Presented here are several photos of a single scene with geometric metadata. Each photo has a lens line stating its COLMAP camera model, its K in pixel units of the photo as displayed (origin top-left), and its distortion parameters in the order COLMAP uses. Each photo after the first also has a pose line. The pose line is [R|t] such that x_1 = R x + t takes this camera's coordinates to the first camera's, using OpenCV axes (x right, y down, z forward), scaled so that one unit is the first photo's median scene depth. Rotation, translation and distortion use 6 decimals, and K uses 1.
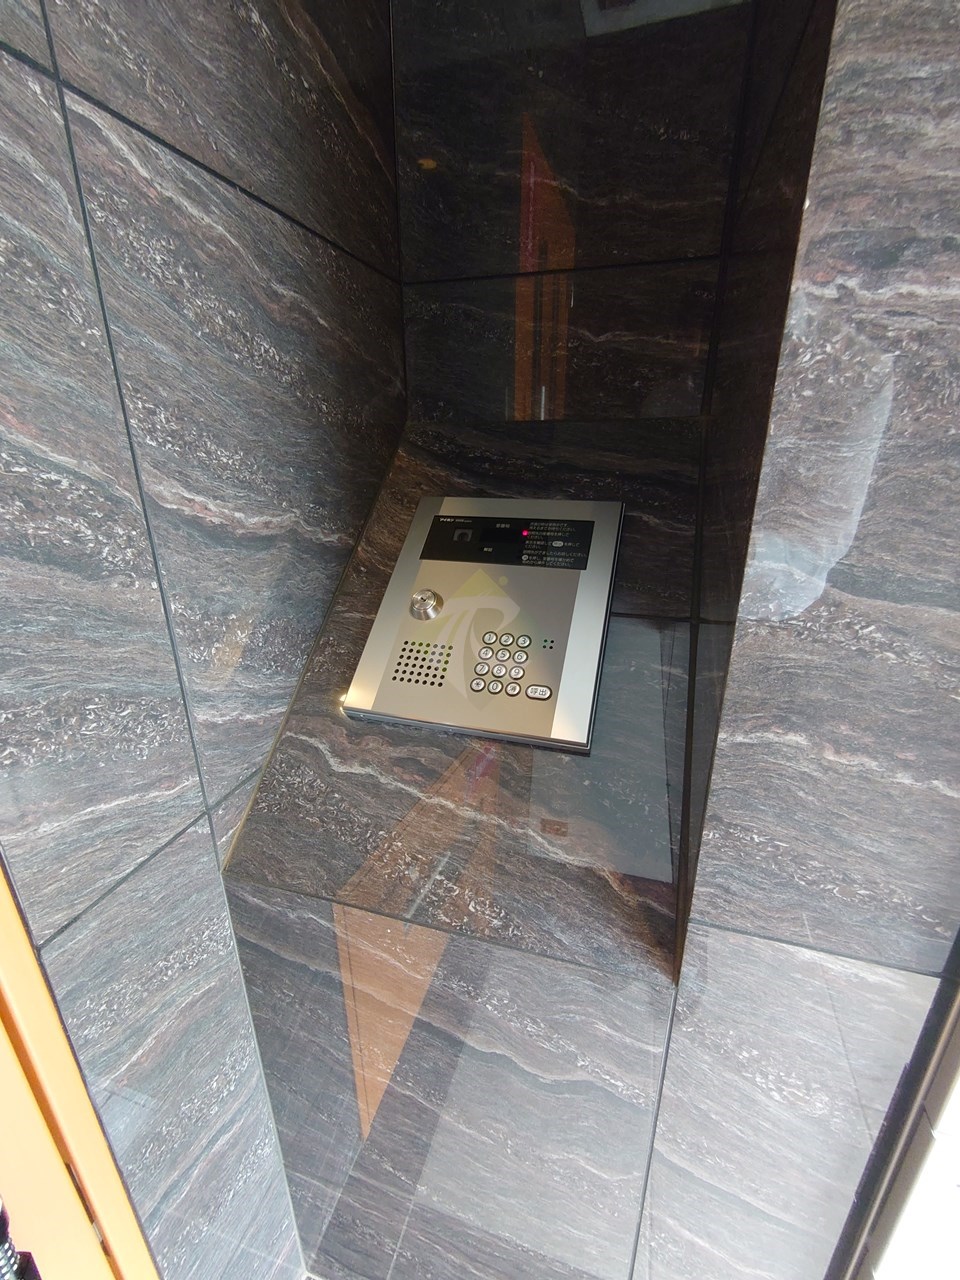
lens RADIAL K [[553.5, 0, 481.1], [0, 553.5, 641.0], [0, 0, 1]] dist [-0.003133, -0.000378]
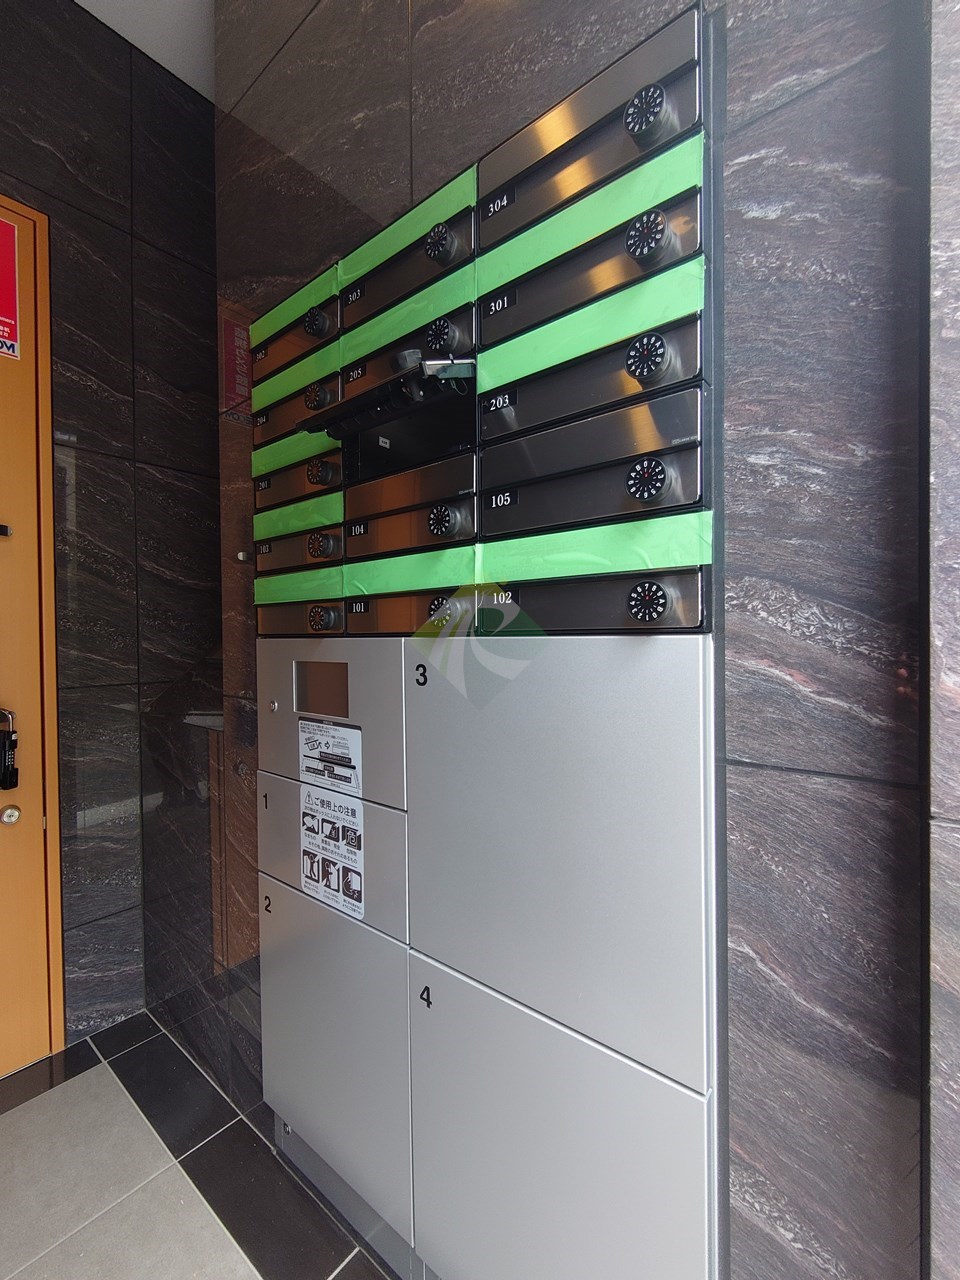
lens RADIAL K [[553.5, 0, 485.6], [0, 553.5, 640.3], [0, 0, 1]] dist [-0.003133, -0.000378]
pose [[0.928363, 0.005368, -0.371636, 2.459462], [-0.125207, 0.945969, -0.299110, 0.859967], [0.349950, 0.324214, 0.878875, -0.954335]]
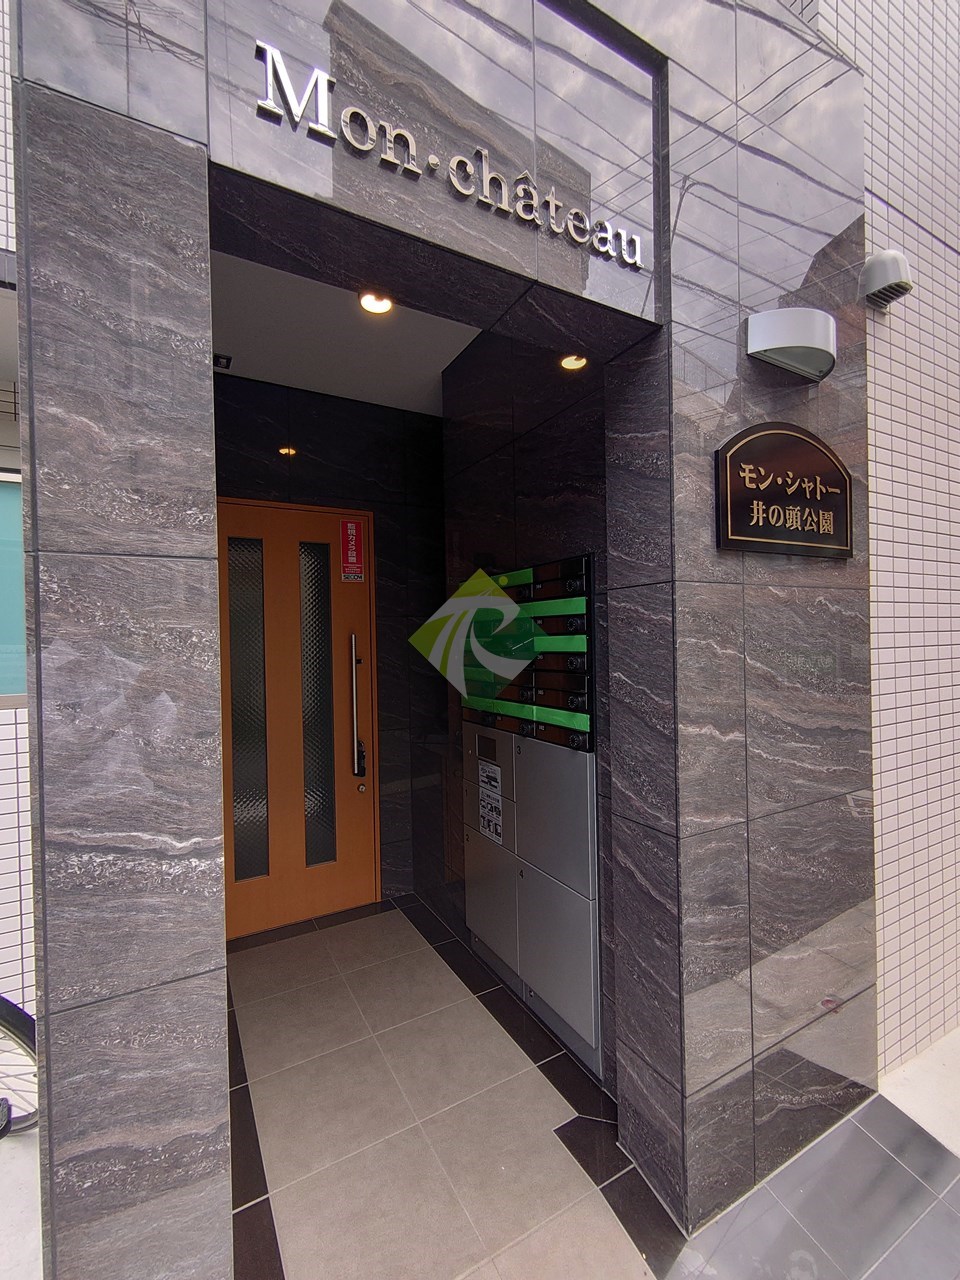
lens RADIAL K [[553.5, 0, 476.0], [0, 553.5, 639.0], [0, 0, 1]] dist [-0.003133, -0.000378]
pose [[0.720102, -0.004303, -0.693854, 4.419813], [-0.222870, 0.945559, -0.237165, 0.767570], [0.657101, 0.325423, 0.679940, -2.965953]]
